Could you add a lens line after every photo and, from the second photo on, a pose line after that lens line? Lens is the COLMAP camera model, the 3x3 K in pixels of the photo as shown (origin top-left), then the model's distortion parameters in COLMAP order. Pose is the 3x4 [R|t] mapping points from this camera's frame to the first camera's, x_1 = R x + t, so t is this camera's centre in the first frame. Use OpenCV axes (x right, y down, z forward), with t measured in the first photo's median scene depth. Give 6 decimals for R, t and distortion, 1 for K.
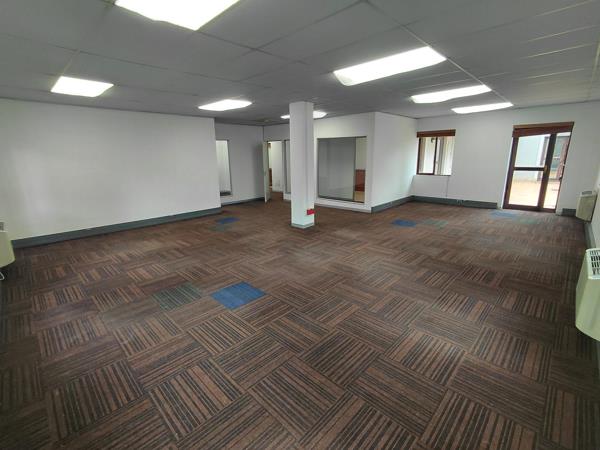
lens RADIAL K [[276.9, 0, 302.5], [0, 276.9, 222.9], [0, 0, 1]] dist [-0.001160, 0.000355]
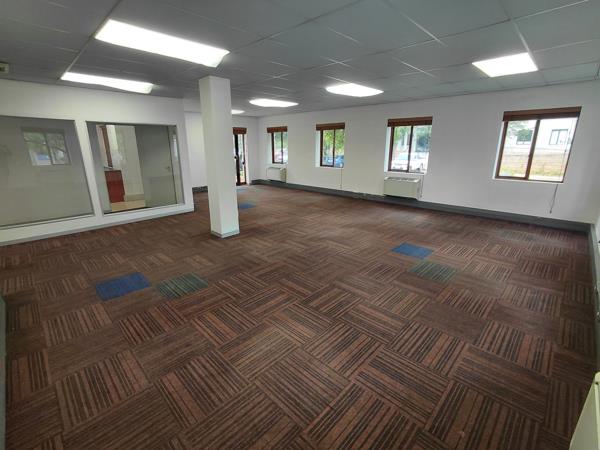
lens RADIAL K [[276.9, 0, 301.3], [0, 276.9, 224.0], [0, 0, 1]] dist [-0.001160, 0.000355]
pose [[0.007173, -0.260747, 0.965381, -1.198044], [0.244202, 0.936632, 0.251168, -0.255130], [-0.969698, 0.233946, 0.070394, 1.141223]]
